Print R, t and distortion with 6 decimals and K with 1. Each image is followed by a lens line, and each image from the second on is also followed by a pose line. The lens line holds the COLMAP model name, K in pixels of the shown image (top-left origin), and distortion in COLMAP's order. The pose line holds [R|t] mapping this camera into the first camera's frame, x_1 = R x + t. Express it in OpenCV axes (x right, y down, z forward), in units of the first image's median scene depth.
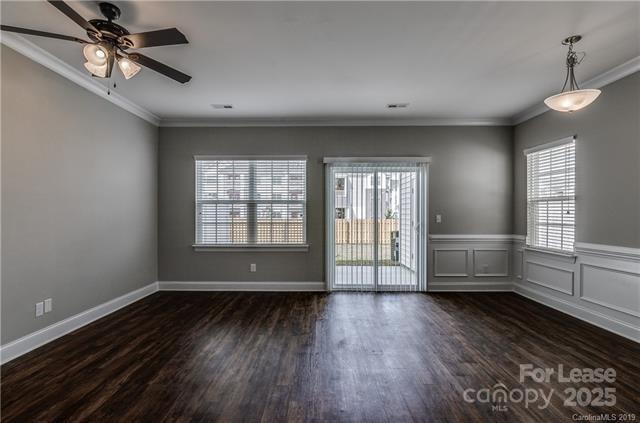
lens RADIAL K [[321.9, 0, 319.3], [0, 321.9, 214.3], [0, 0, 1]] dist [-0.002332, -0.000665]
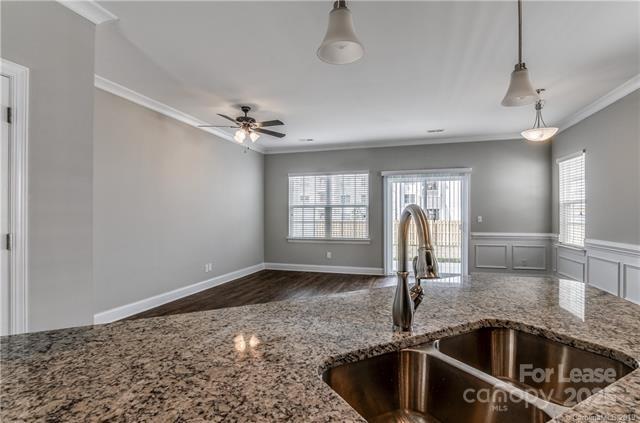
lens RADIAL K [[321.9, 0, 319.3], [0, 321.9, 214.3], [0, 0, 1]] dist [-0.002332, -0.000665]
pose [[0.962181, -0.001435, -0.272408, 0.125396], [0.000425, 0.999993, -0.003764, 0.000350], [0.272412, 0.003506, 0.962174, -0.312671]]
